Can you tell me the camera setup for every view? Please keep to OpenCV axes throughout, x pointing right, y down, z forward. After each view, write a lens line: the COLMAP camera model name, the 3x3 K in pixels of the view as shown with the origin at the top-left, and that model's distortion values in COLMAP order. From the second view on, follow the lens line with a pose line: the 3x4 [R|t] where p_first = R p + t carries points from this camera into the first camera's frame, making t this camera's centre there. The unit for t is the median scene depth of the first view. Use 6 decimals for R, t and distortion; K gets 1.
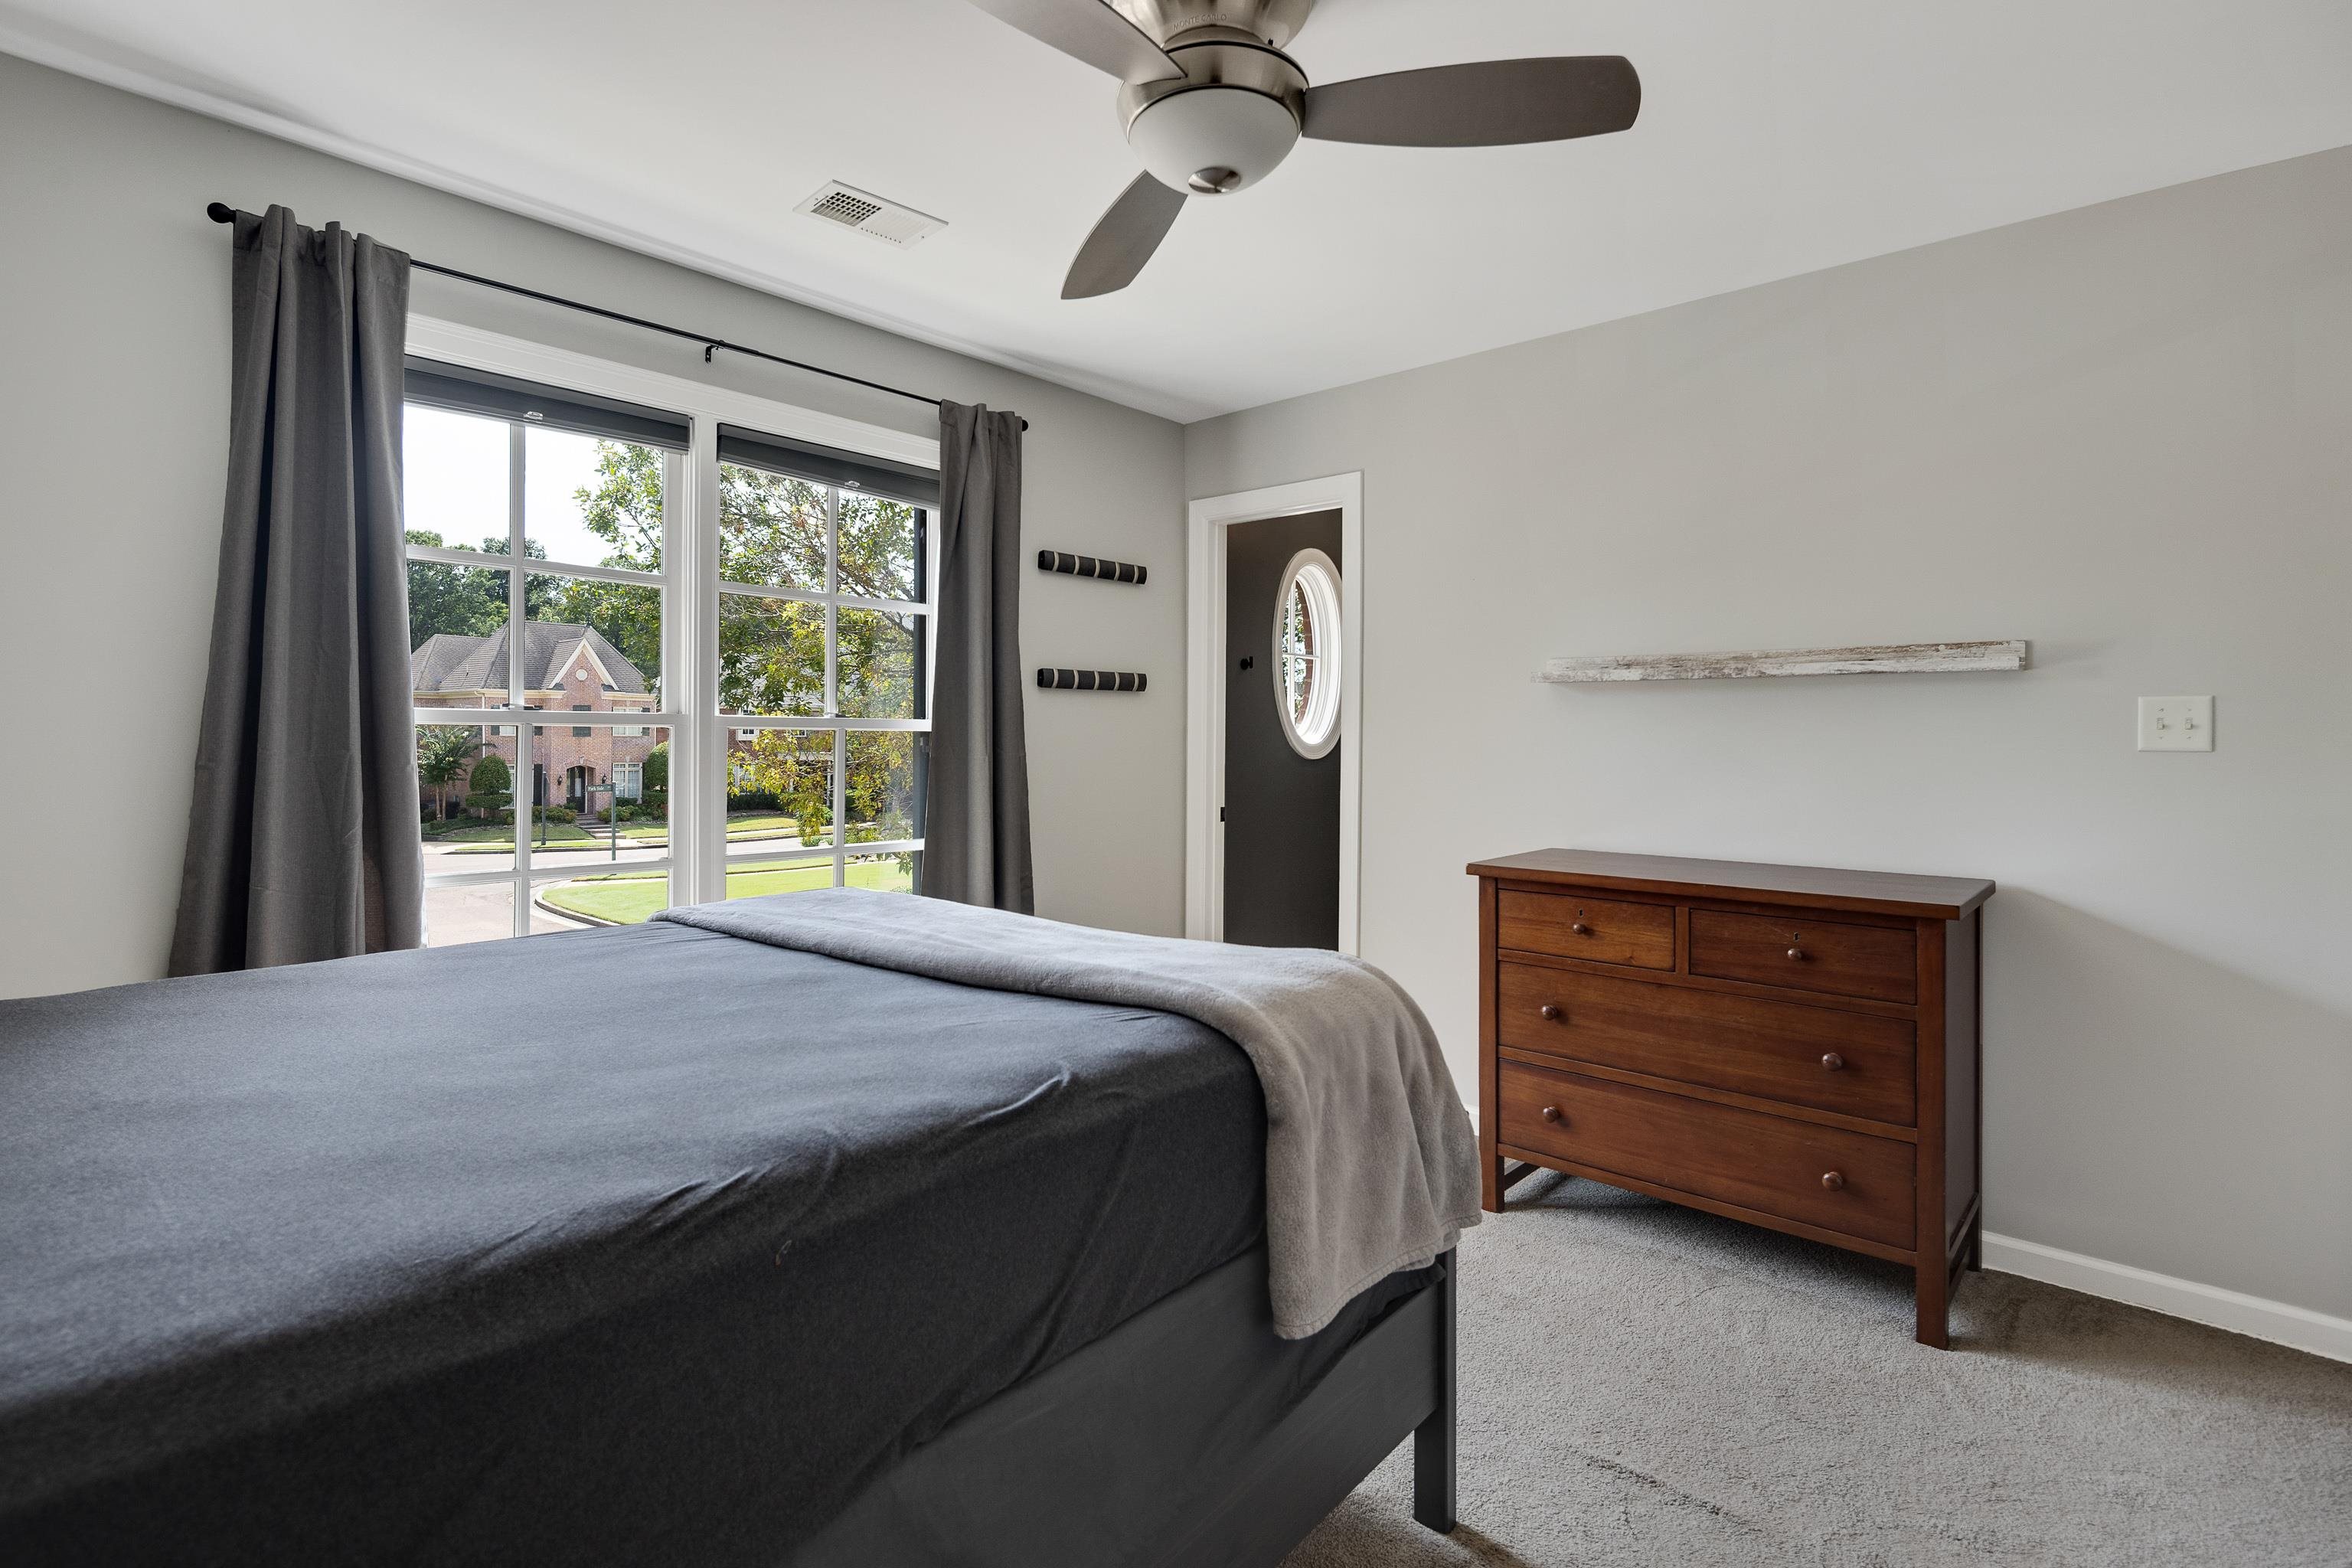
lens RADIAL K [[1138.4, 0, 1155.0], [0, 1138.4, 770.2], [0, 0, 1]] dist [-0.000238, -0.001161]
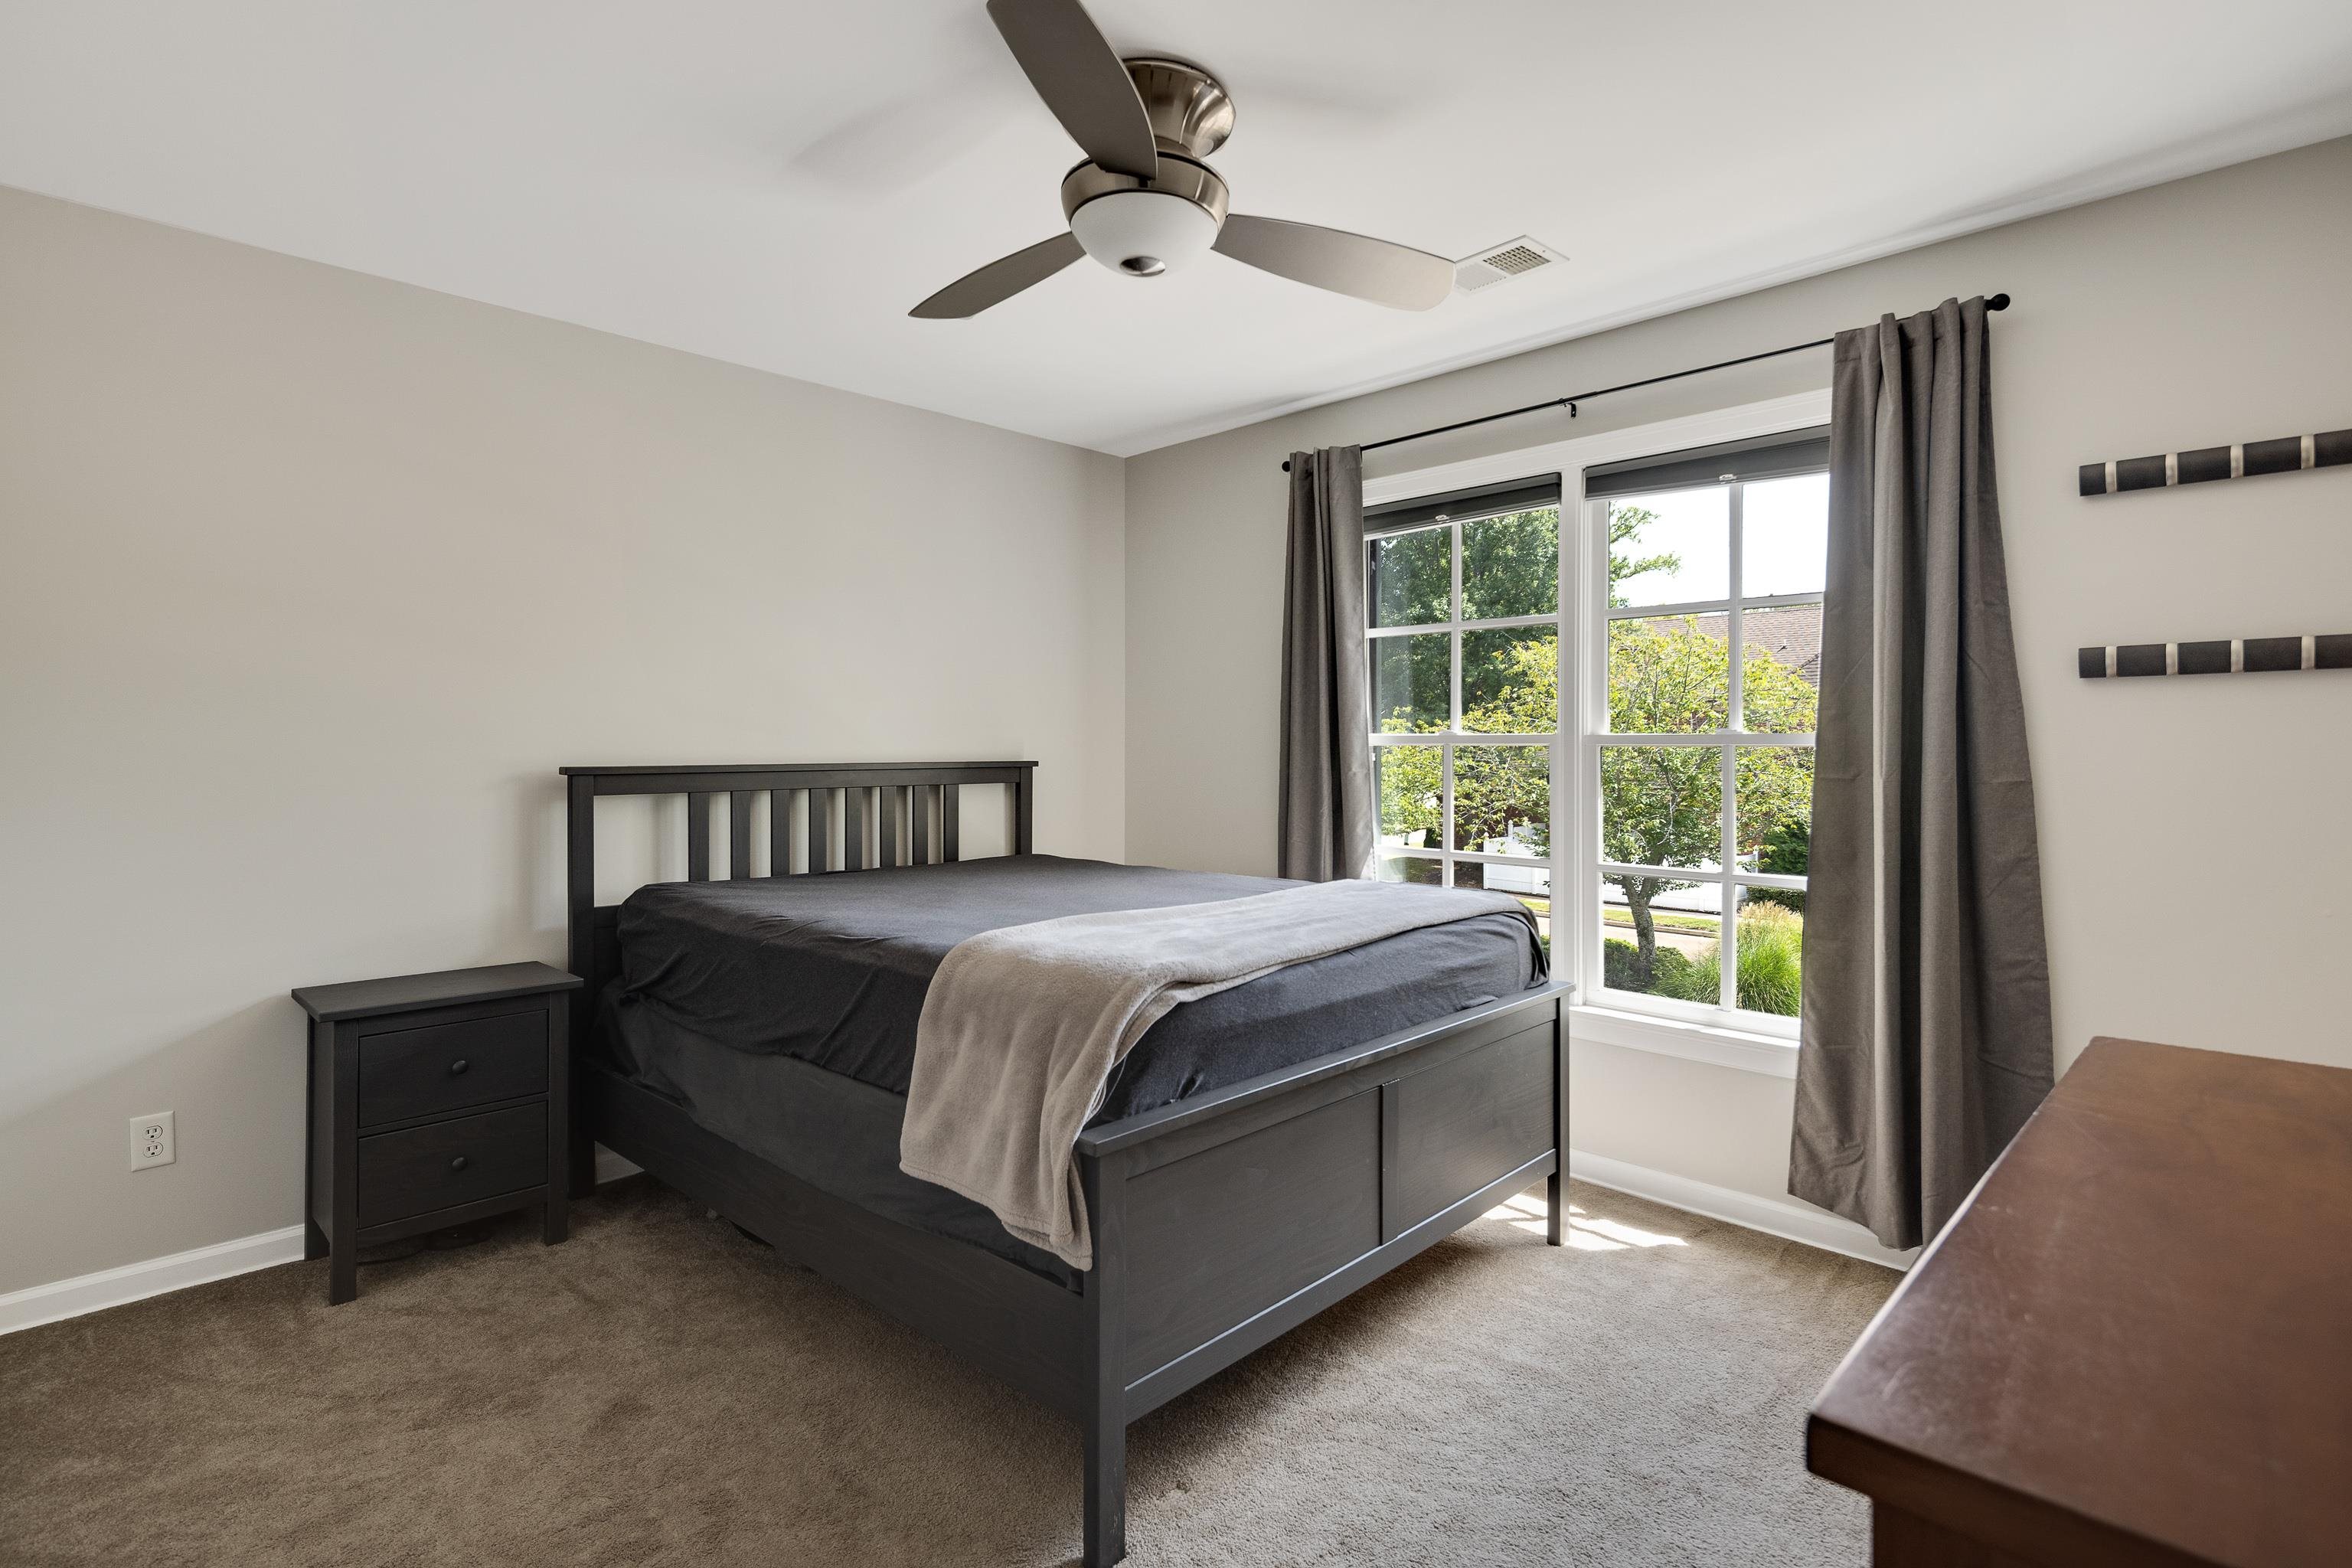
lens RADIAL K [[1138.4, 0, 1155.0], [0, 1138.4, 770.2], [0, 0, 1]] dist [-0.000238, -0.001161]
pose [[-0.076929, 0.019290, -0.996850, 0.656822], [-0.032156, 0.999245, 0.021818, -0.019632], [0.996518, 0.033733, -0.076251, 0.590408]]
